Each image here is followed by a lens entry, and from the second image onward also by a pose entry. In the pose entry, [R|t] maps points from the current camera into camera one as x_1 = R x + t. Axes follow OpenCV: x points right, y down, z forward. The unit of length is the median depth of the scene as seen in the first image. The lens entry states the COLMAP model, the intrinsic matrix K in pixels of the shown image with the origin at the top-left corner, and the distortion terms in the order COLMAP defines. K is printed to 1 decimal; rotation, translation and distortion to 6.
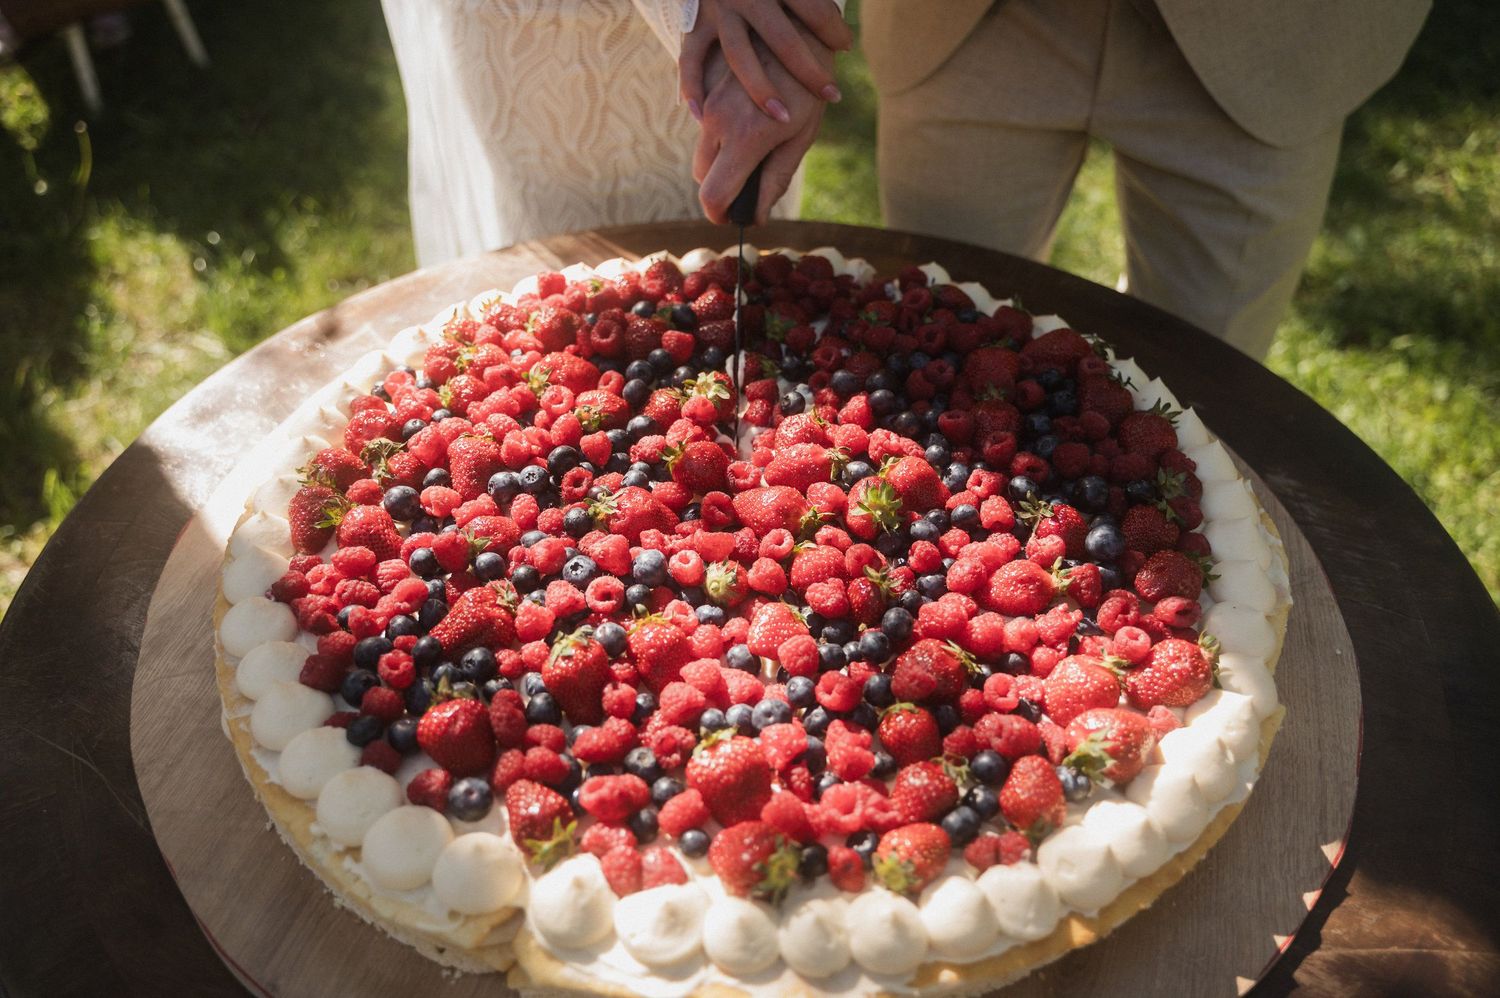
lens RADIAL K [[1210.3, 0, 750.0], [0, 1210.3, 499.0], [0, 0, 1]] dist [0.003551, 0.001306]
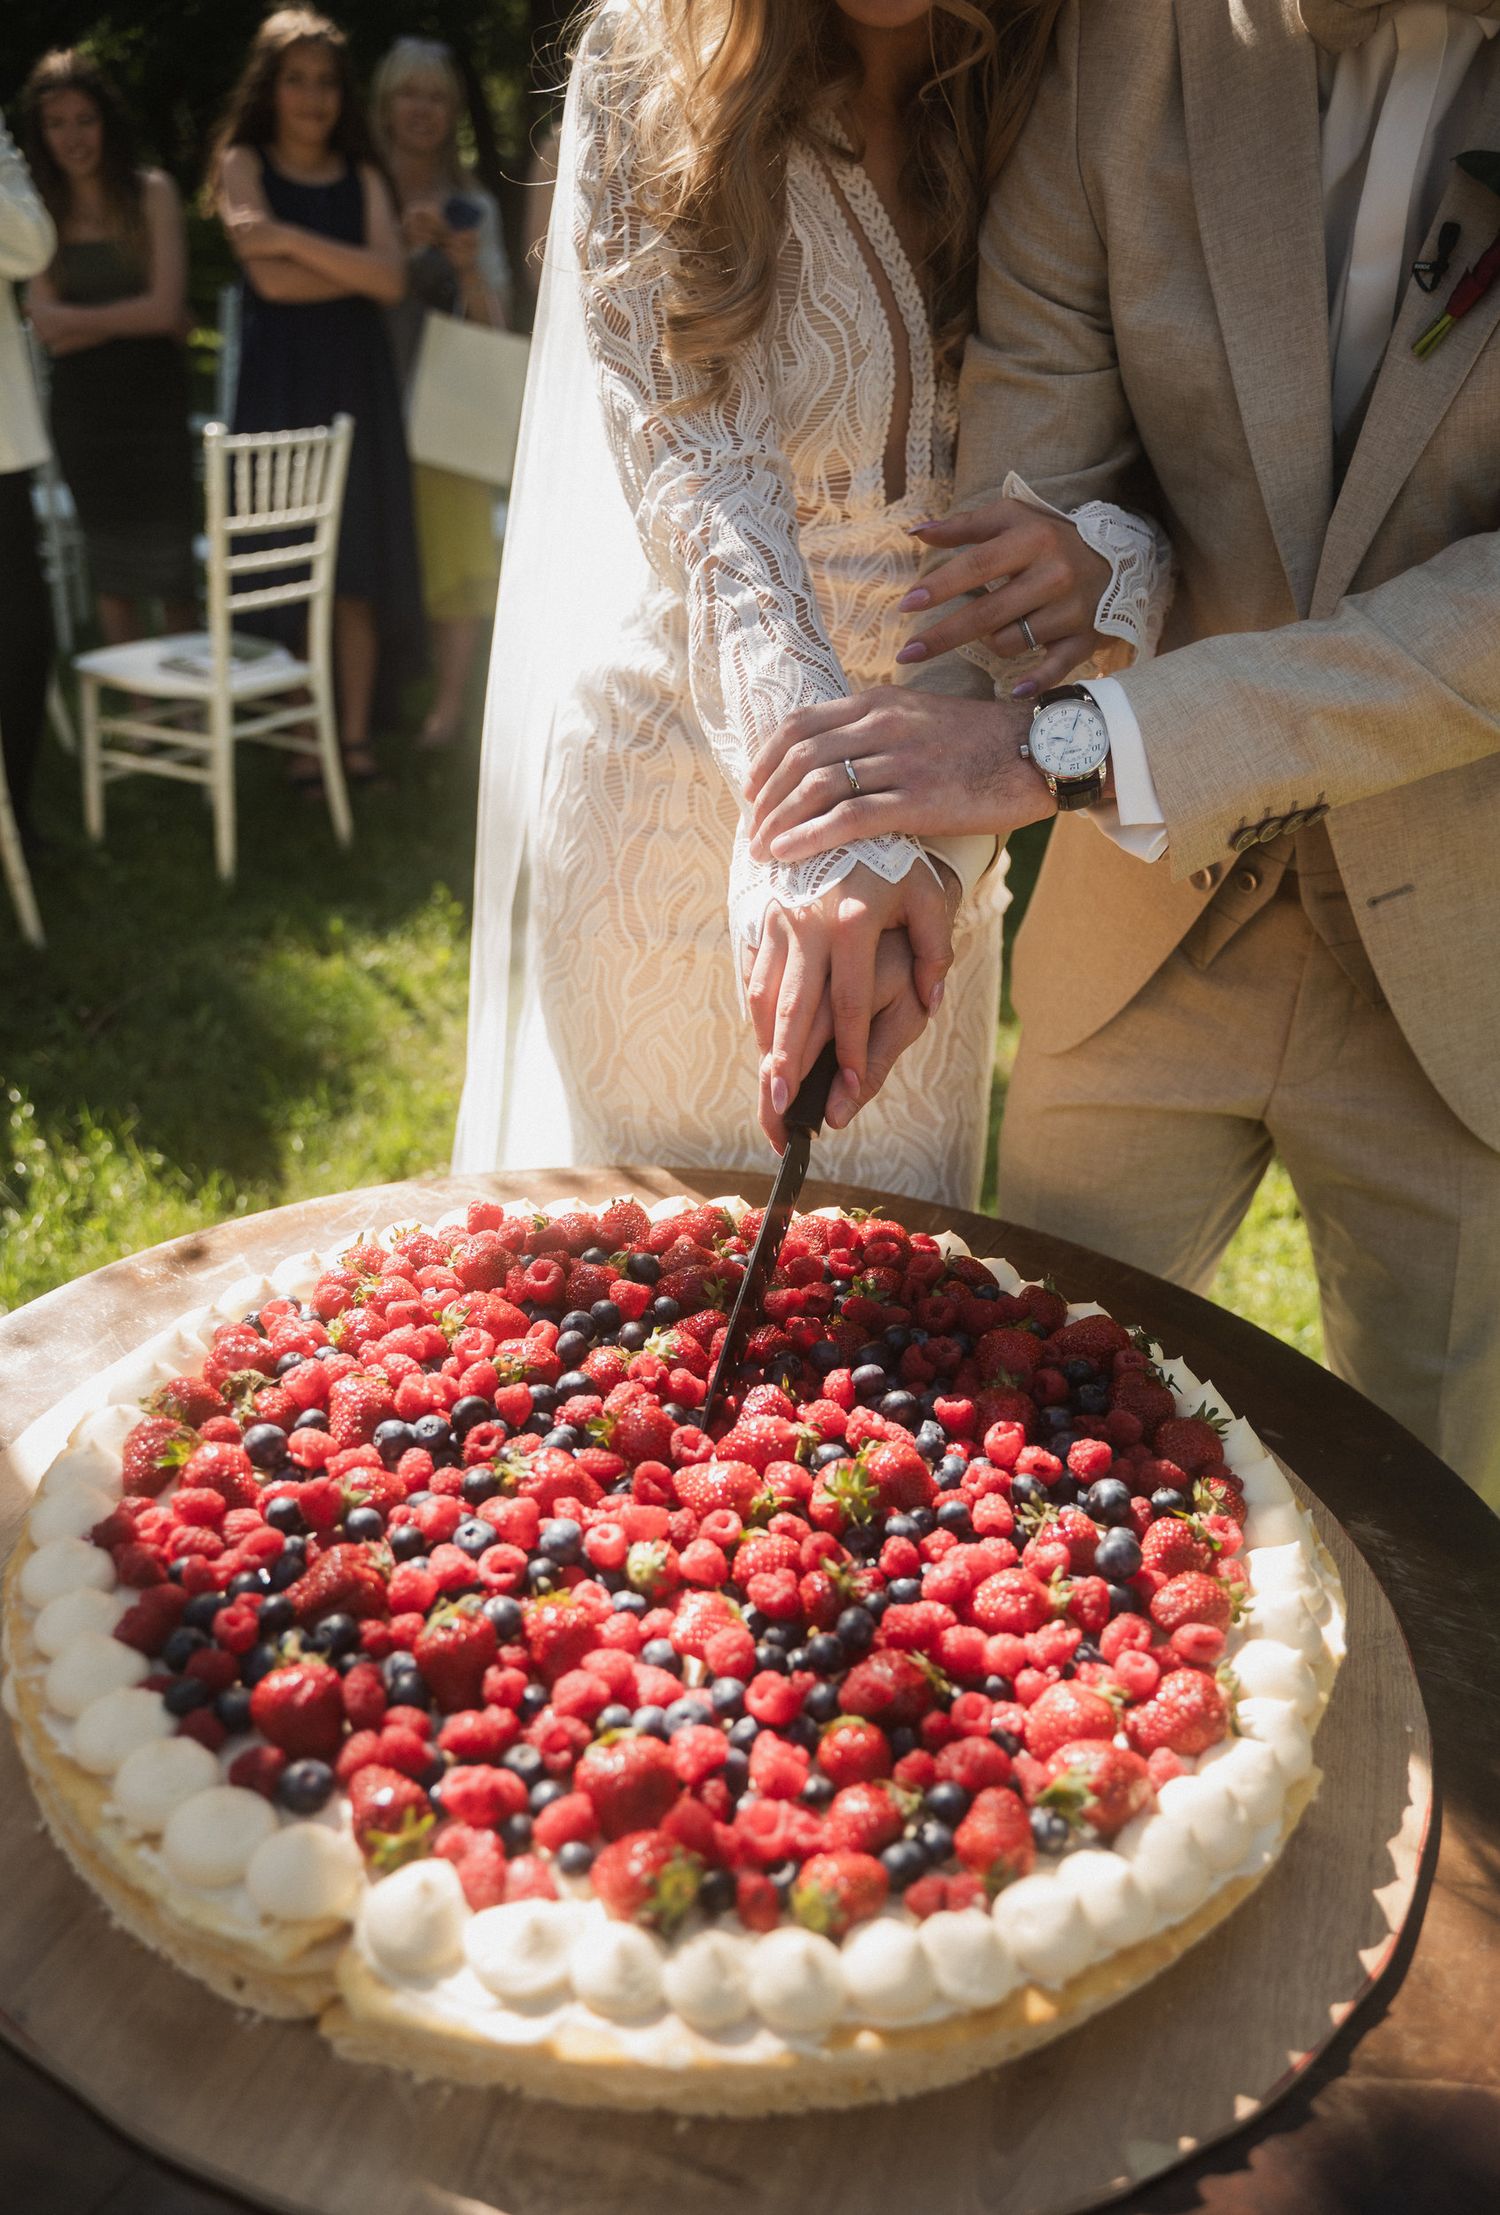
lens RADIAL K [[1802.9, 0, 792.2], [0, 1802.9, 1249.9], [0, 0, 1]] dist [0.001052, -0.000533]
pose [[0.996091, 0.088062, 0.006912, 0.047038], [-0.084438, 0.972234, -0.218245, 0.119954], [-0.025939, 0.216809, 0.975869, -0.232852]]
